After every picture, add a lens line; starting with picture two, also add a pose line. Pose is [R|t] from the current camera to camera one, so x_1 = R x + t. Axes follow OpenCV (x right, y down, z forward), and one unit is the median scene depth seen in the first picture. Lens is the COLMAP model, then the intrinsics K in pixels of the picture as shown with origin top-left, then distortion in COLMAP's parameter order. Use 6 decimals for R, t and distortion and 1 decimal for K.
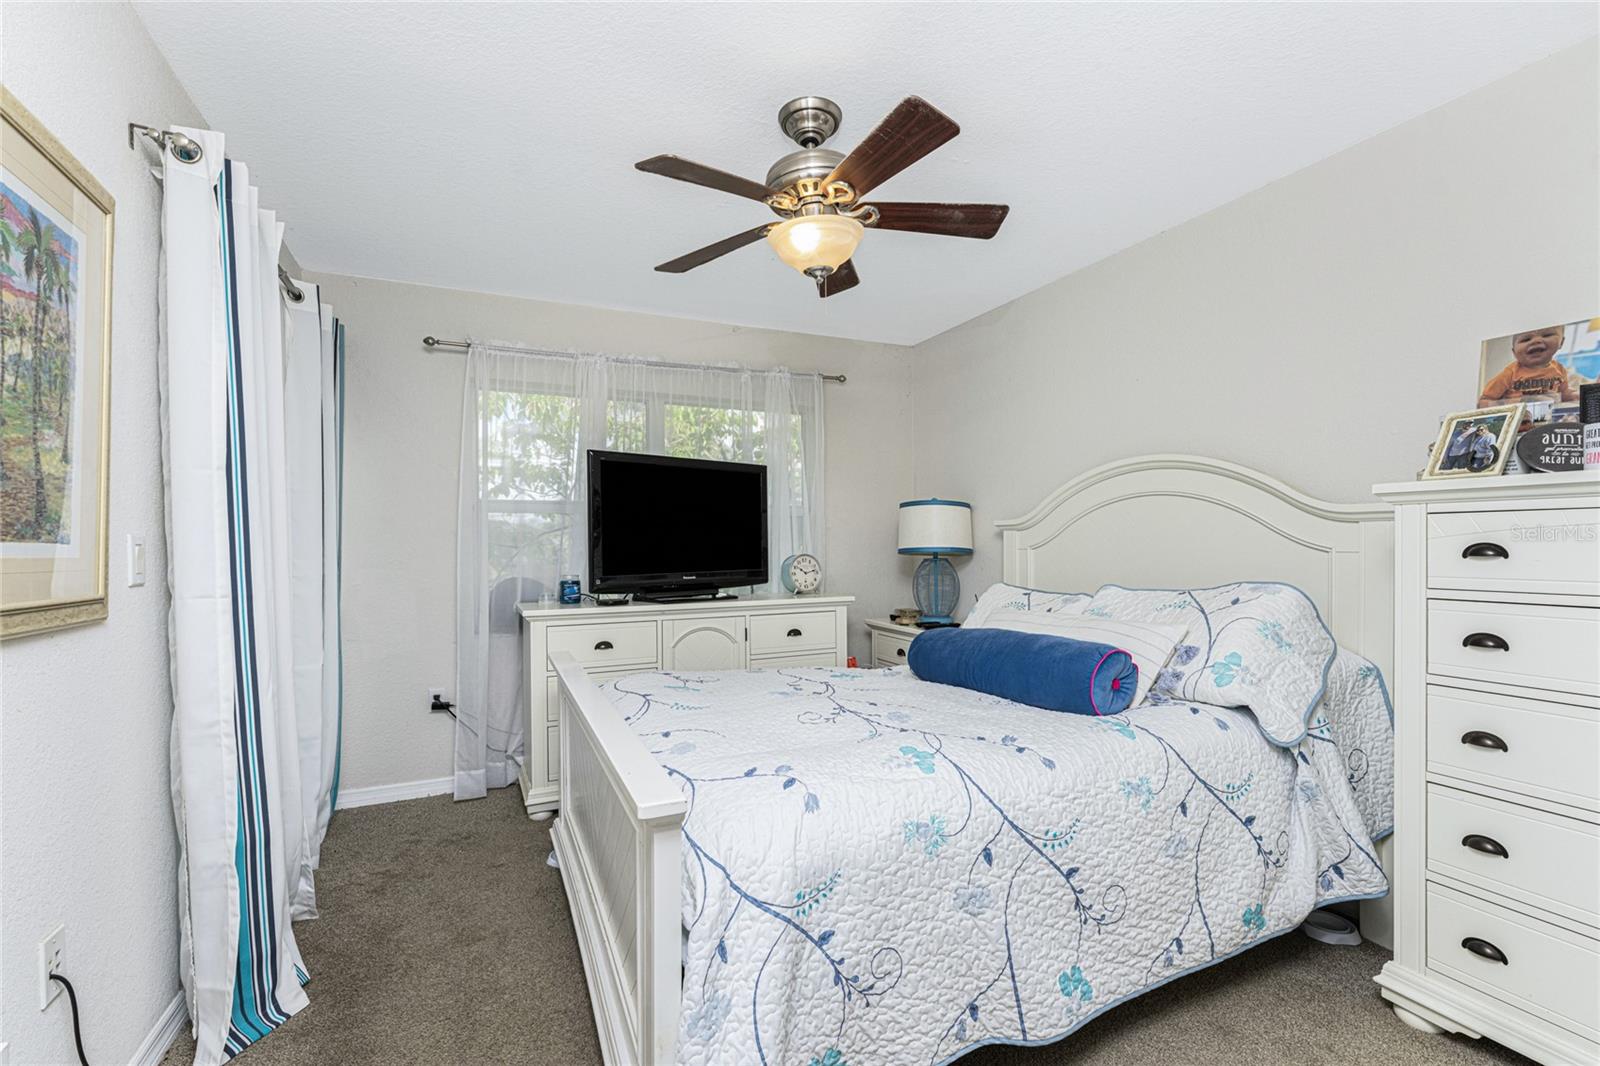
lens RADIAL K [[644.1, 0, 800.0], [0, 644.1, 533.0], [0, 0, 1]] dist [-0.000881, 0.000097]
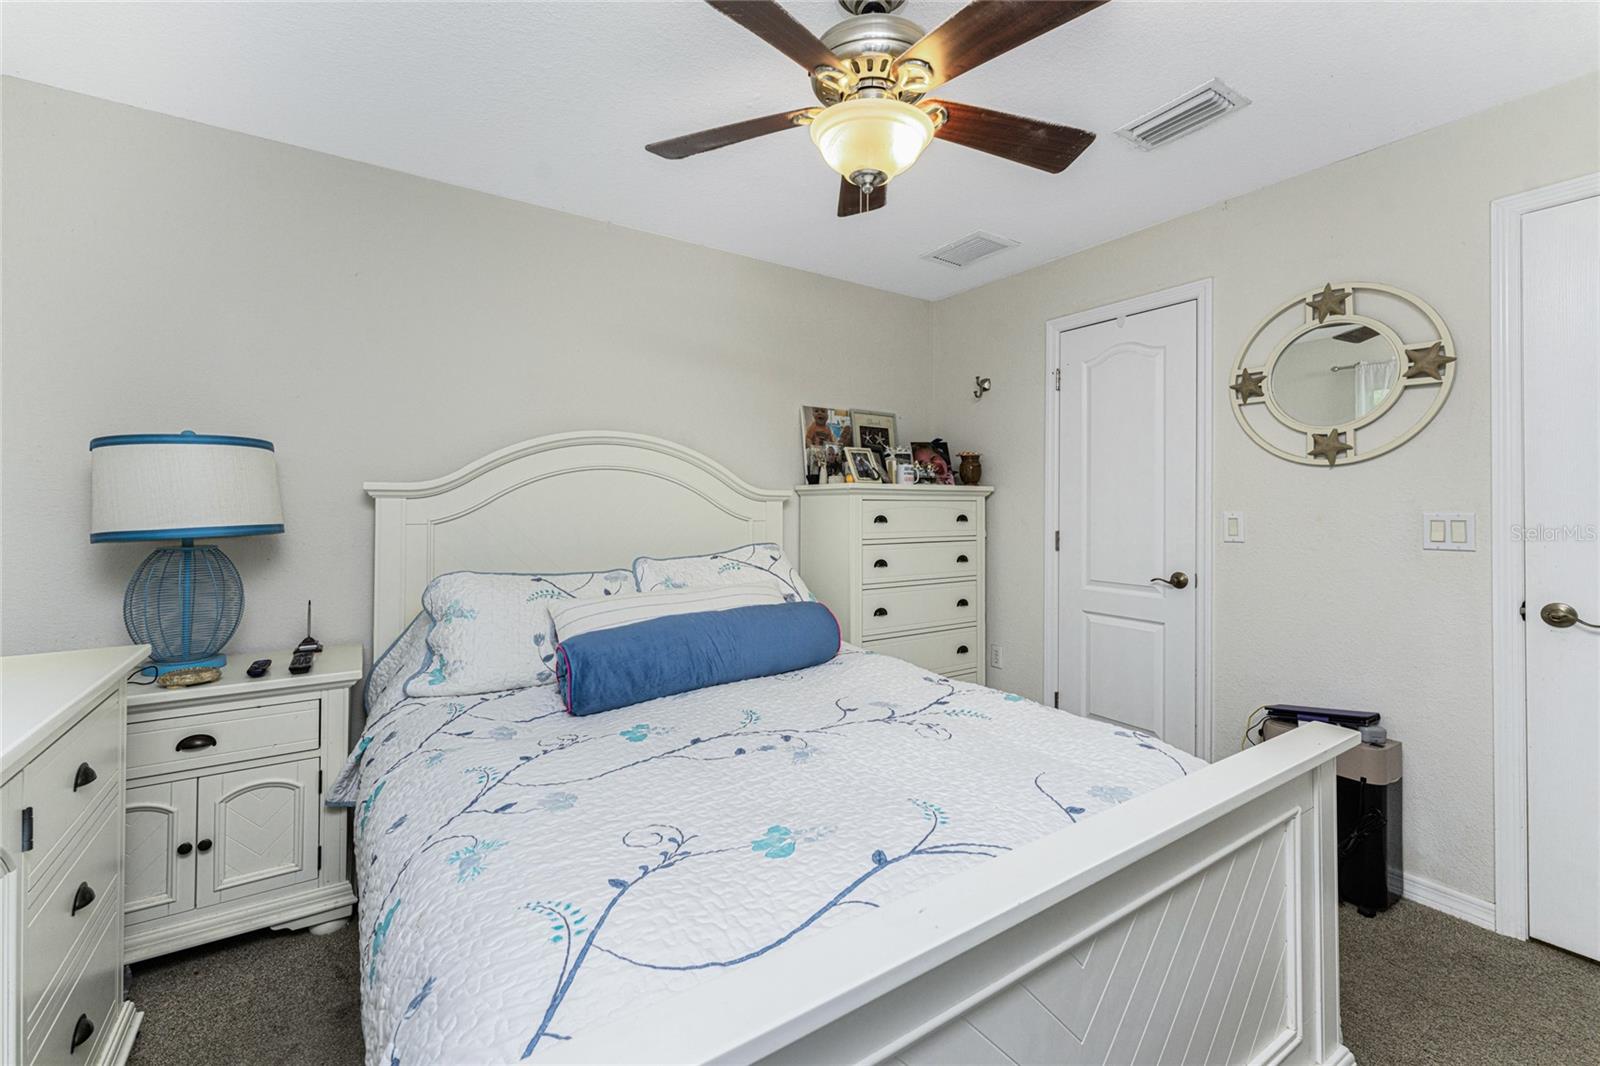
lens RADIAL K [[652.1, 0, 783.1], [0, 652.1, 496.3], [0, 0, 1]] dist [-0.000443, 0.000032]
pose [[-0.122724, 0.017504, 0.992286, -0.736556], [-0.017329, 0.999654, -0.019777, 0.000448], [-0.992290, -0.019622, -0.122379, 1.192175]]
